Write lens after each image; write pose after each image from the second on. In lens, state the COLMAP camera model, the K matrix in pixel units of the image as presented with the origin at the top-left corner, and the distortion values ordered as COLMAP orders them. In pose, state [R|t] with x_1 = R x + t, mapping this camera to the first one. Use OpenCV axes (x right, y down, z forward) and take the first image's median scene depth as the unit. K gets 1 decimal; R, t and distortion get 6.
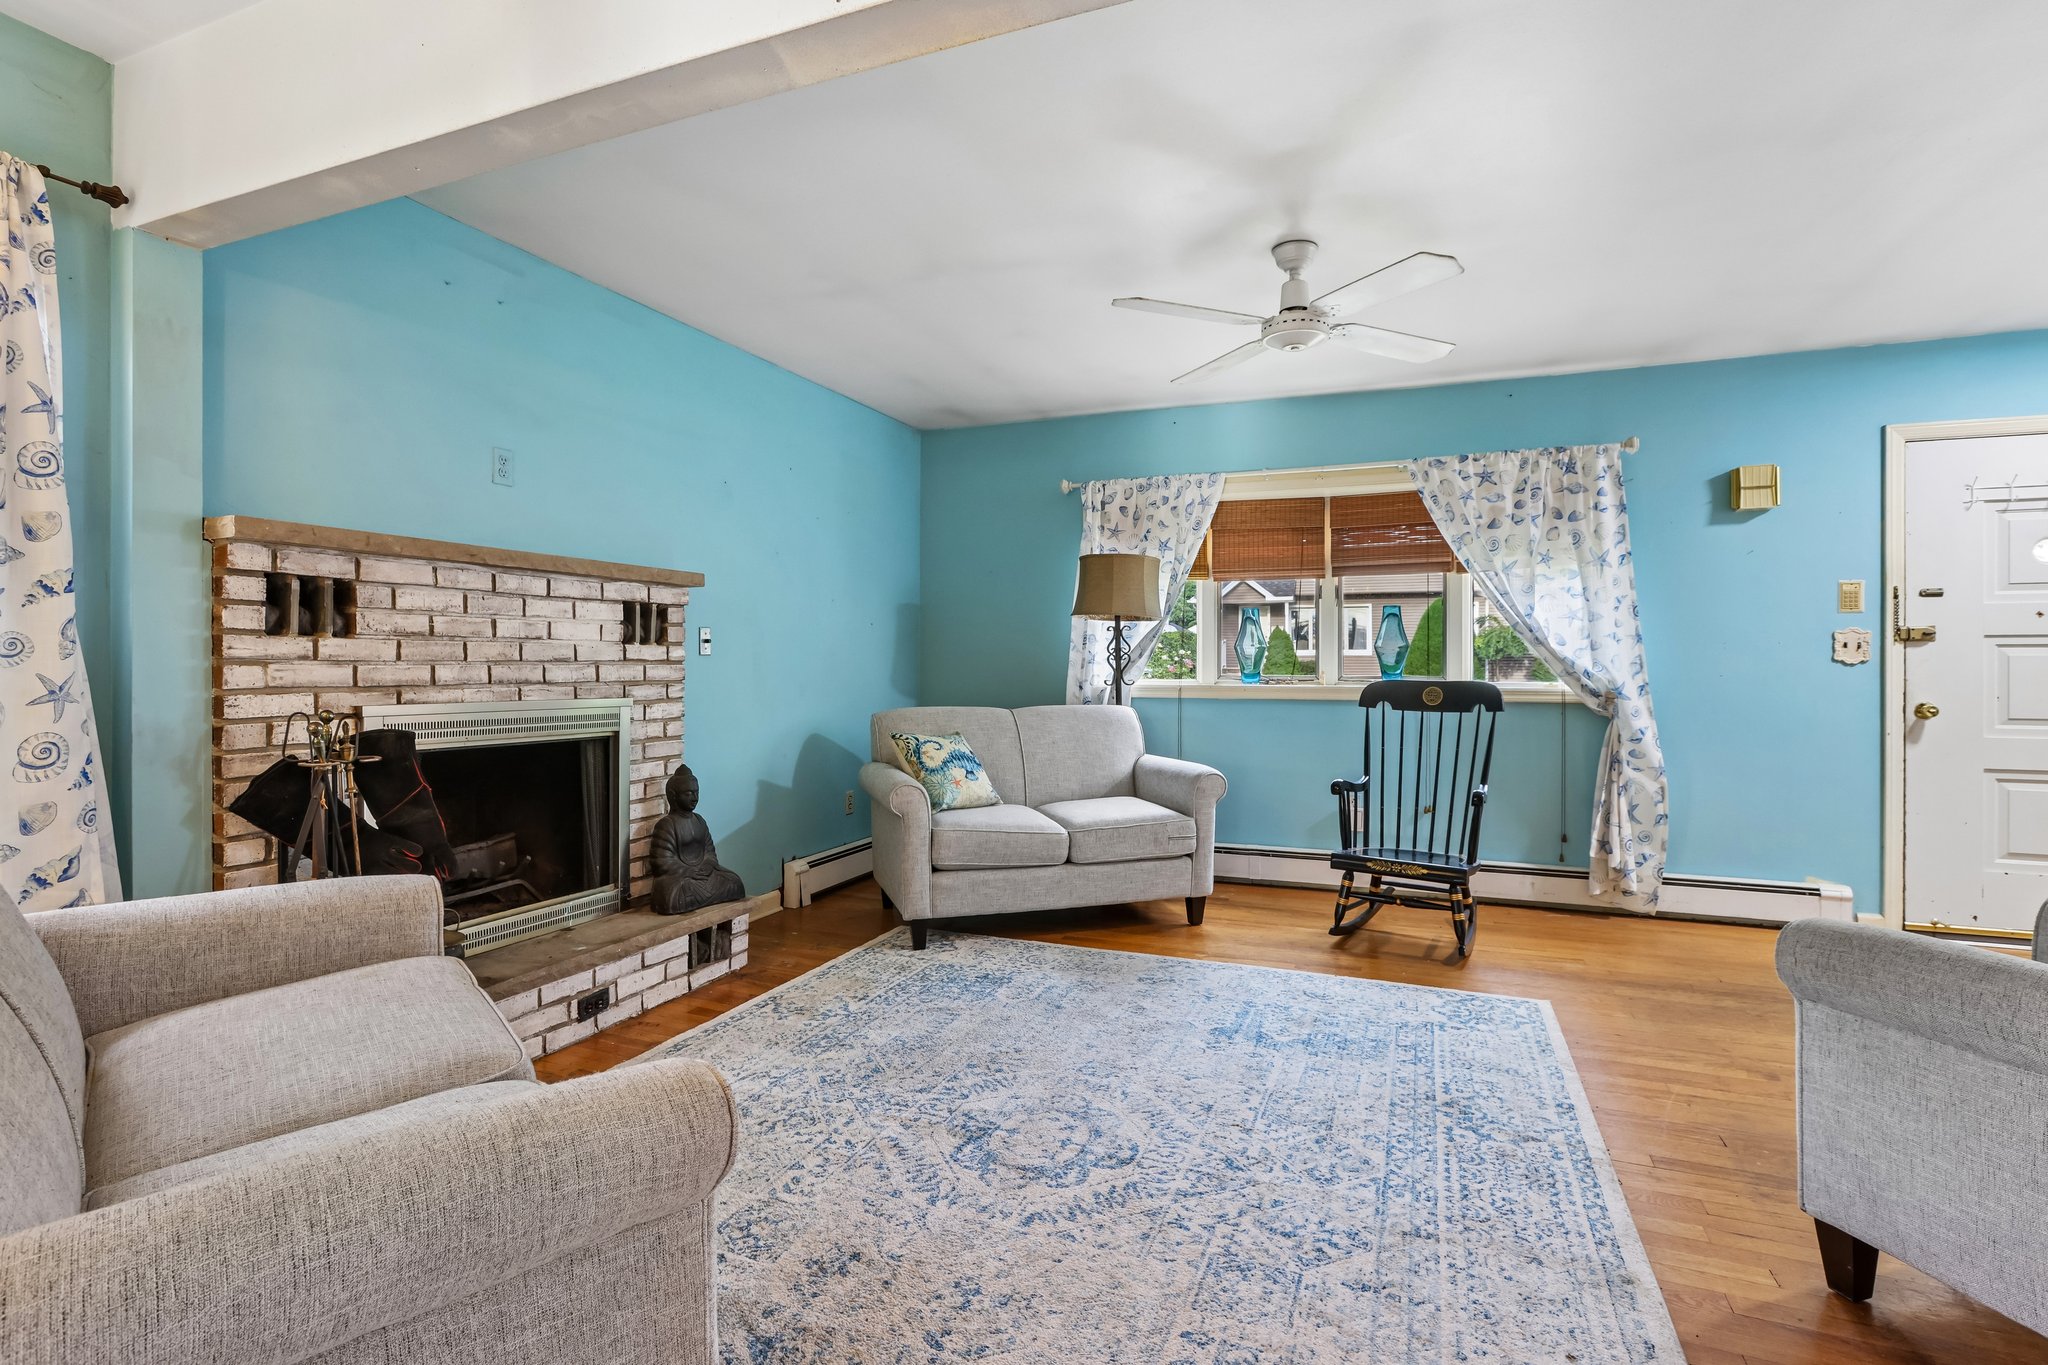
lens RADIAL K [[964.0, 0, 1019.6], [0, 964.0, 687.5], [0, 0, 1]] dist [-0.033406, 0.018444]
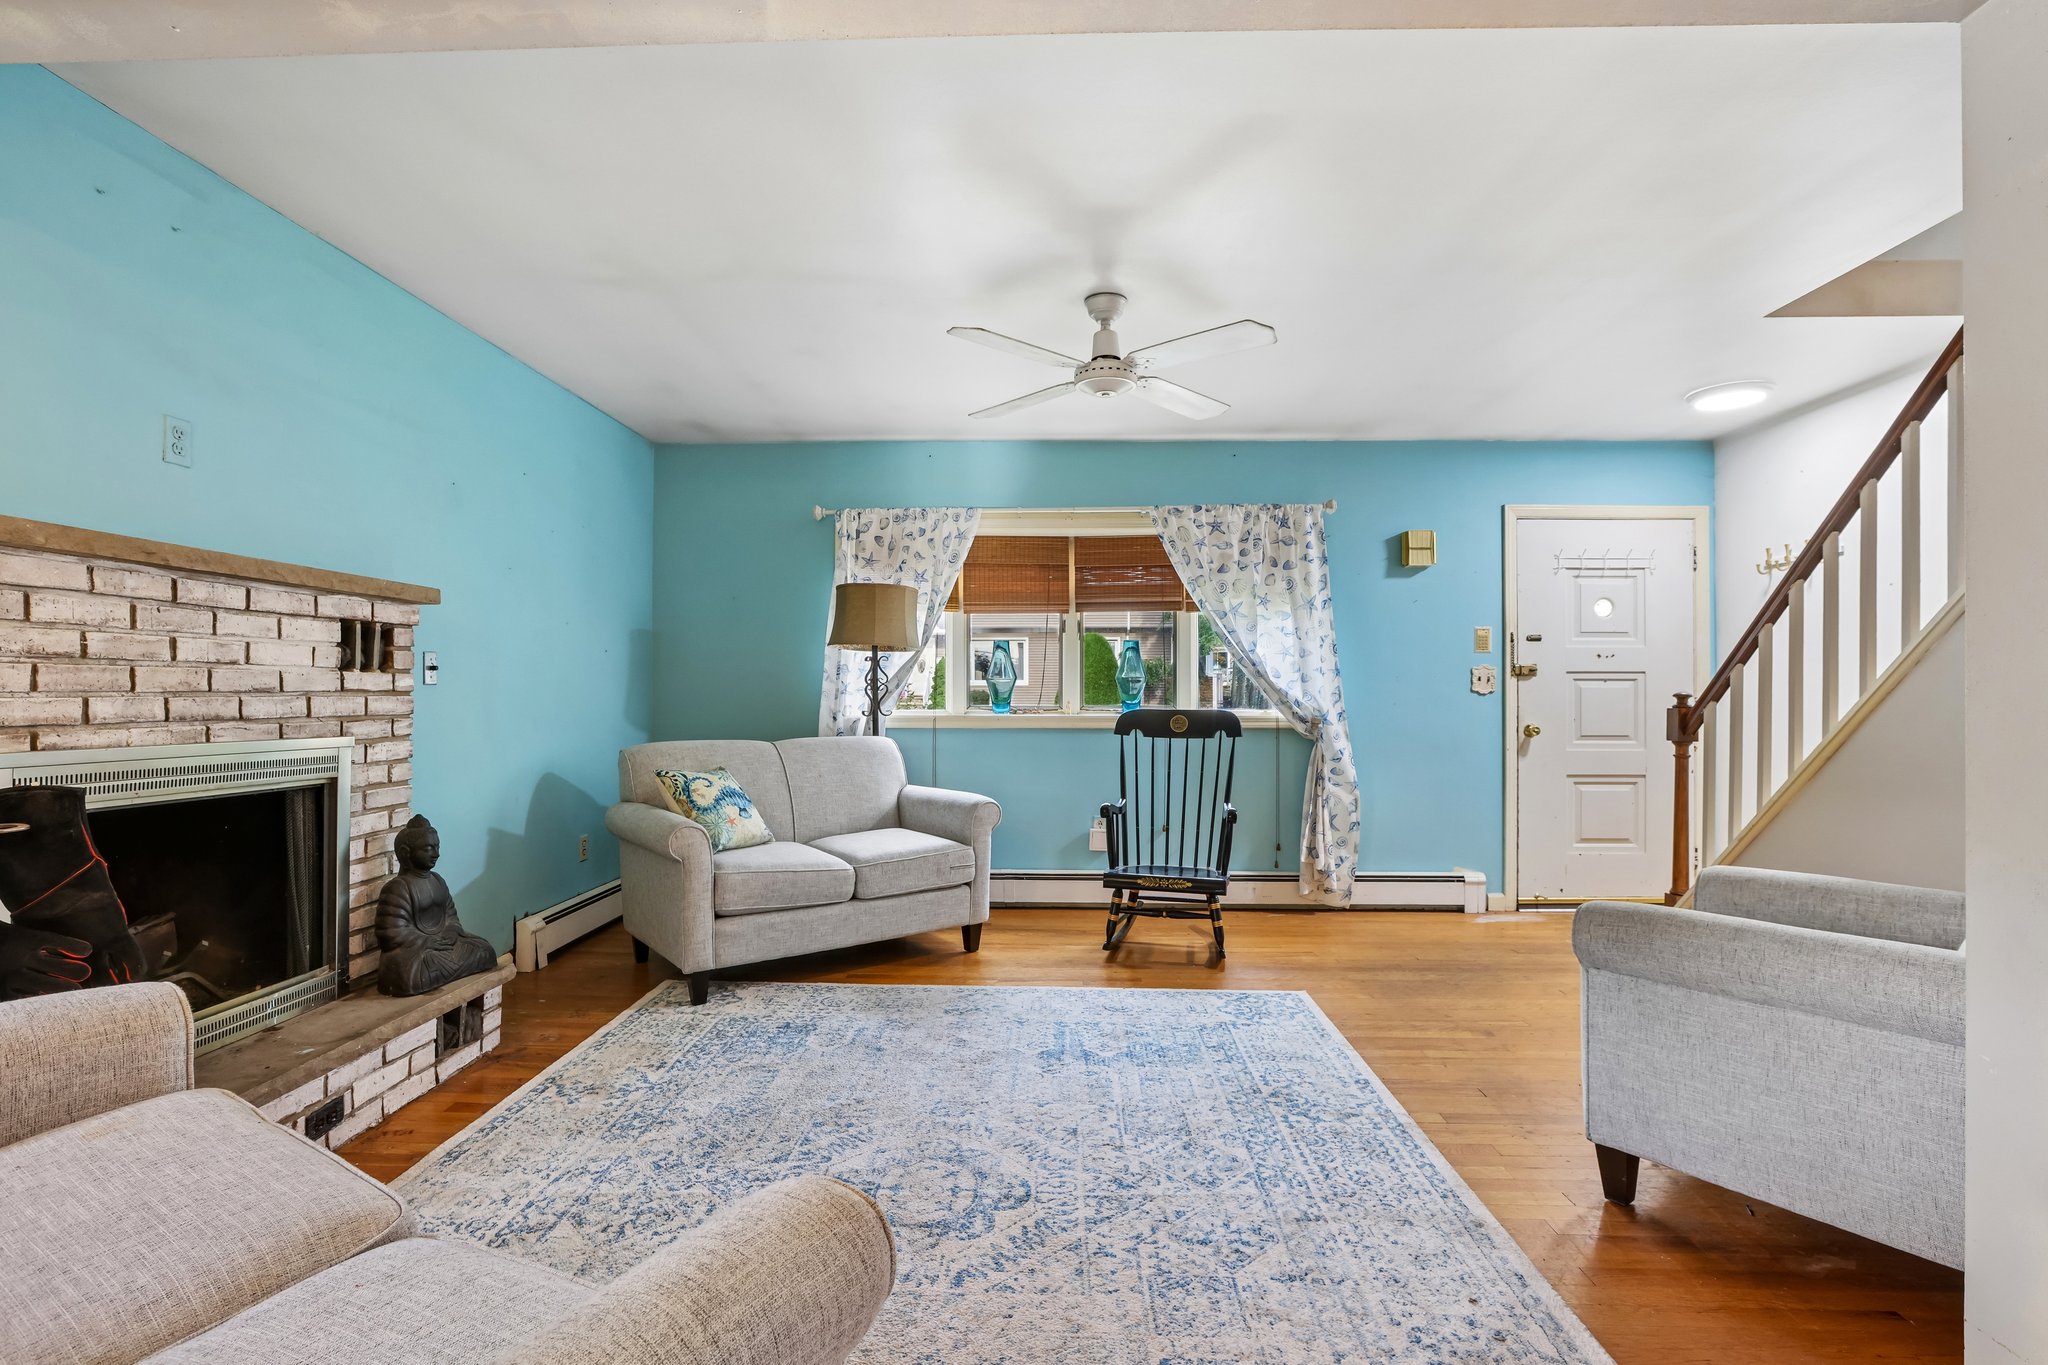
lens RADIAL K [[964.0, 0, 1013.9], [0, 964.0, 700.4], [0, 0, 1]] dist [-0.033406, 0.018444]
pose [[0.940111, -0.001929, 0.340863, -0.166231], [0.006911, 0.999886, -0.013402, -0.005368], [-0.340798, 0.014955, 0.940017, 0.045351]]
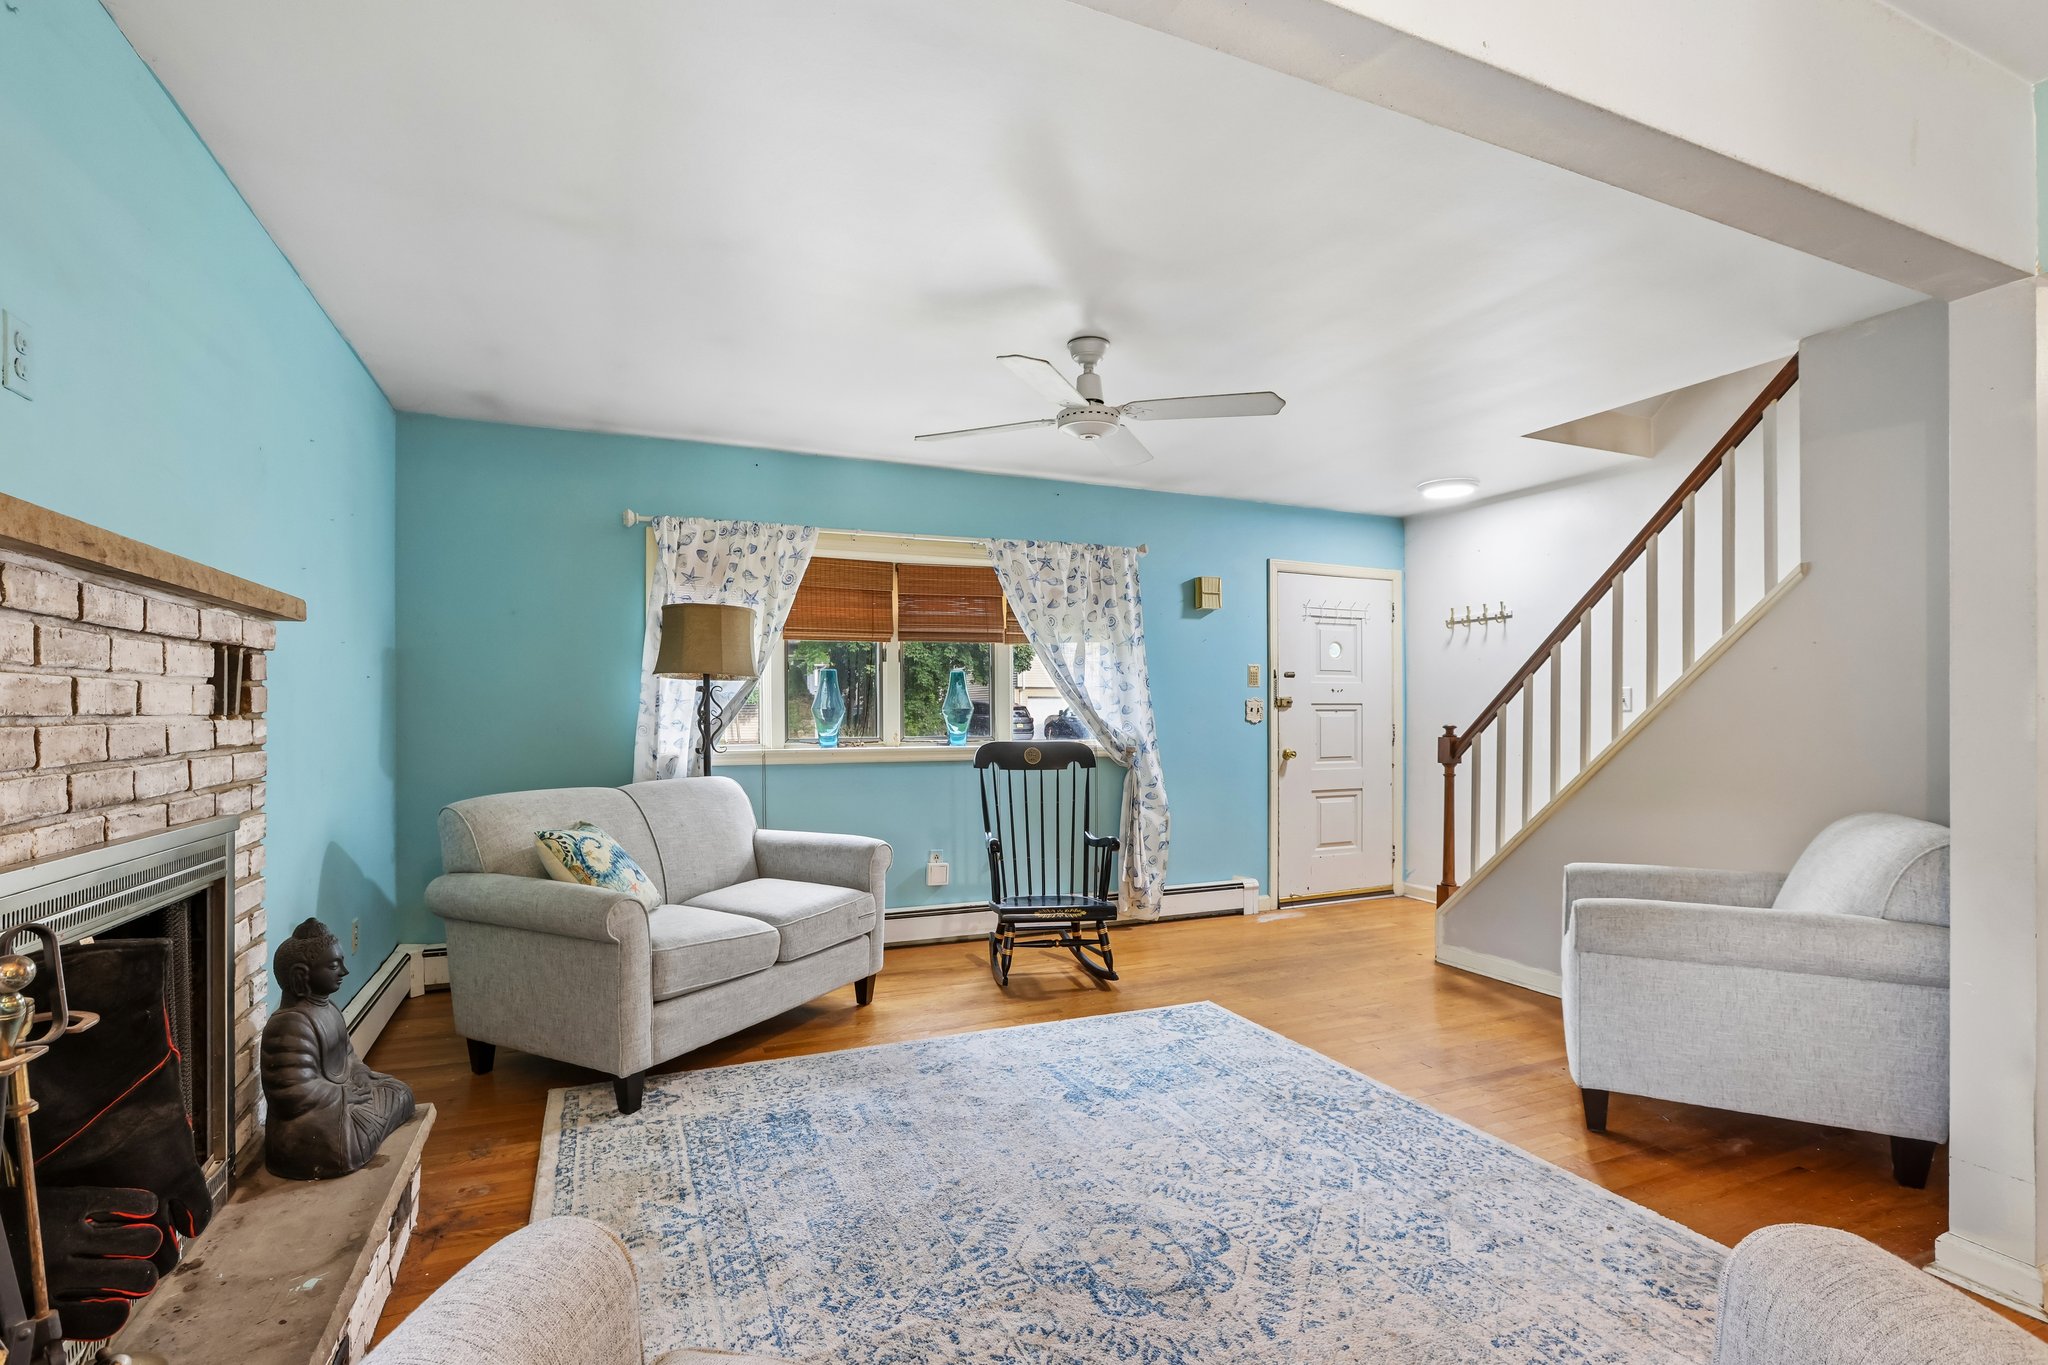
lens RADIAL K [[964.0, 0, 1013.9], [0, 964.0, 729.6], [0, 0, 1]] dist [-0.033406, 0.018444]
pose [[0.700509, -0.016436, 0.713454, -0.535552], [0.018226, 0.999821, 0.005137, -0.037377], [-0.713410, 0.009405, 0.700683, 0.315671]]
